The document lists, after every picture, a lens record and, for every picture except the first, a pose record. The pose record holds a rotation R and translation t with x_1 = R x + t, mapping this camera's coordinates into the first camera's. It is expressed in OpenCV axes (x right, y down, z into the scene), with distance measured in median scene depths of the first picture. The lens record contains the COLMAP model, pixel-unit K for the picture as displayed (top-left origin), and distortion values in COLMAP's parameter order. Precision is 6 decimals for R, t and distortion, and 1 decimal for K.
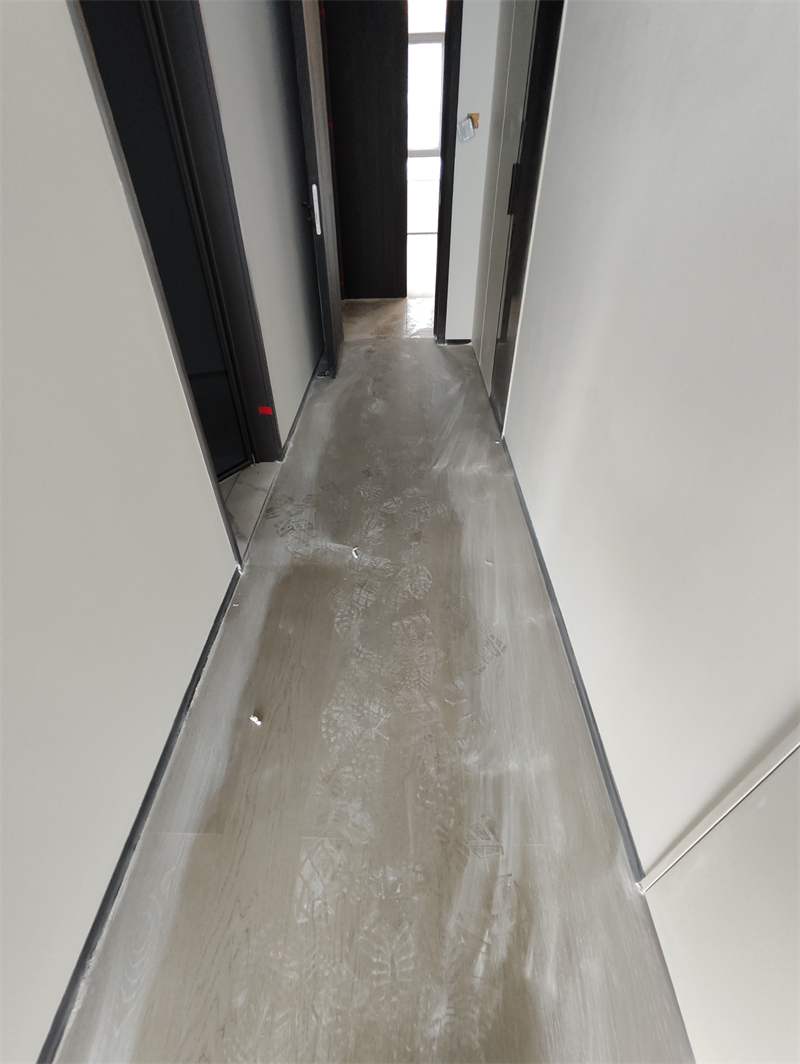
lens RADIAL K [[489.0, 0, 379.6], [0, 489.0, 533.4], [0, 0, 1]] dist [0.001293, -0.000285]
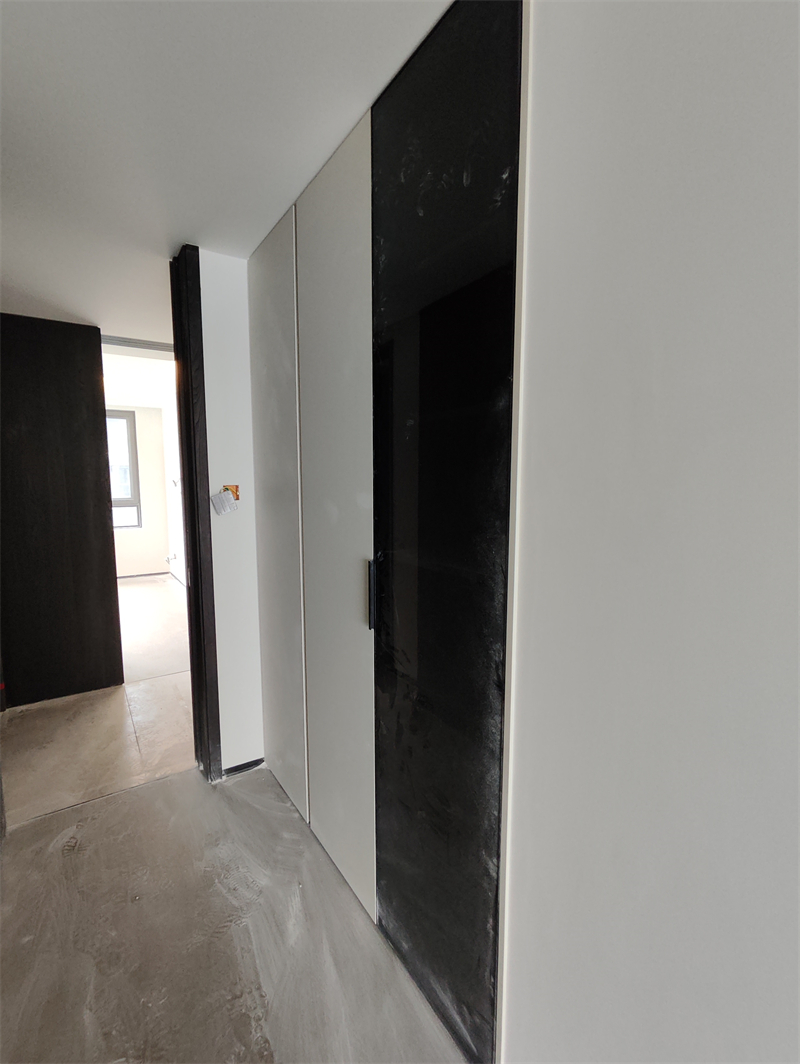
lens RADIAL K [[479.5, 0, 400.0], [0, 479.5, 532.0], [0, 0, 1]] dist [-0.003100, -0.000759]
pose [[0.806027, -0.033562, 0.590927, -0.028314], [0.355213, 0.826034, -0.437598, -0.304373], [-0.473439, 0.562620, 0.677727, 0.331300]]
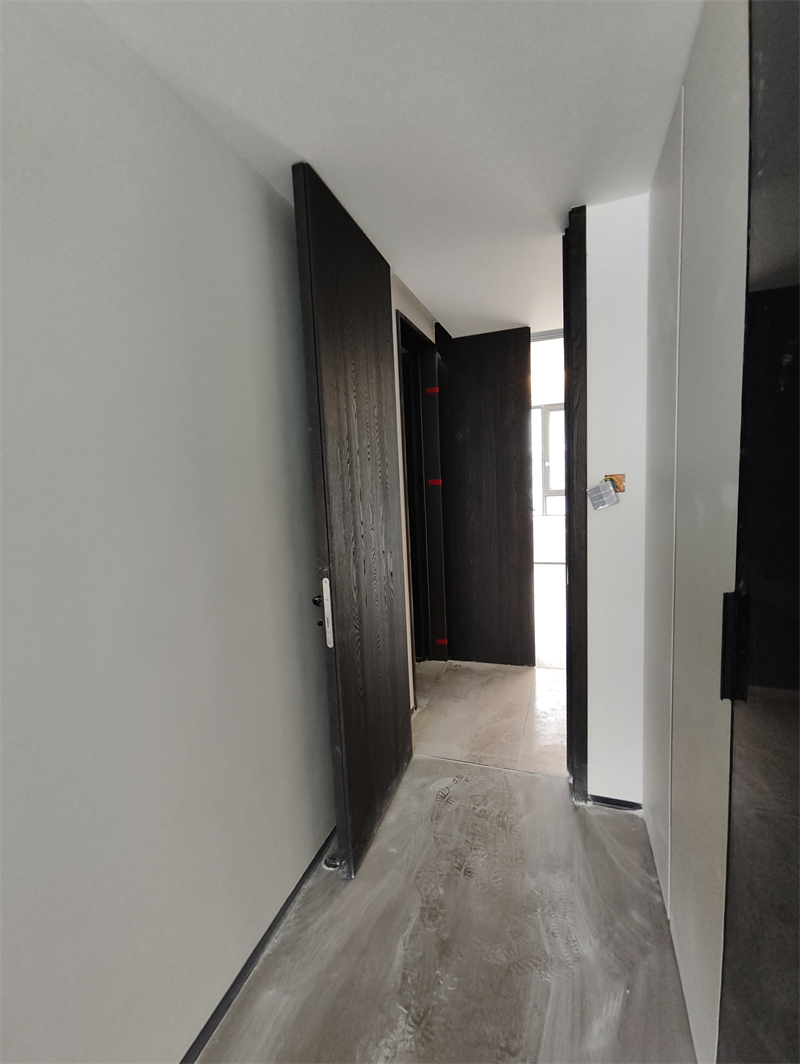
lens RADIAL K [[489.0, 0, 379.6], [0, 489.0, 533.4], [0, 0, 1]] dist [0.001293, -0.000285]
pose [[0.949356, 0.019423, -0.313601, 0.079987], [-0.183161, 0.845172, -0.502132, -0.328449], [0.255294, 0.534141, 0.805927, 0.352845]]
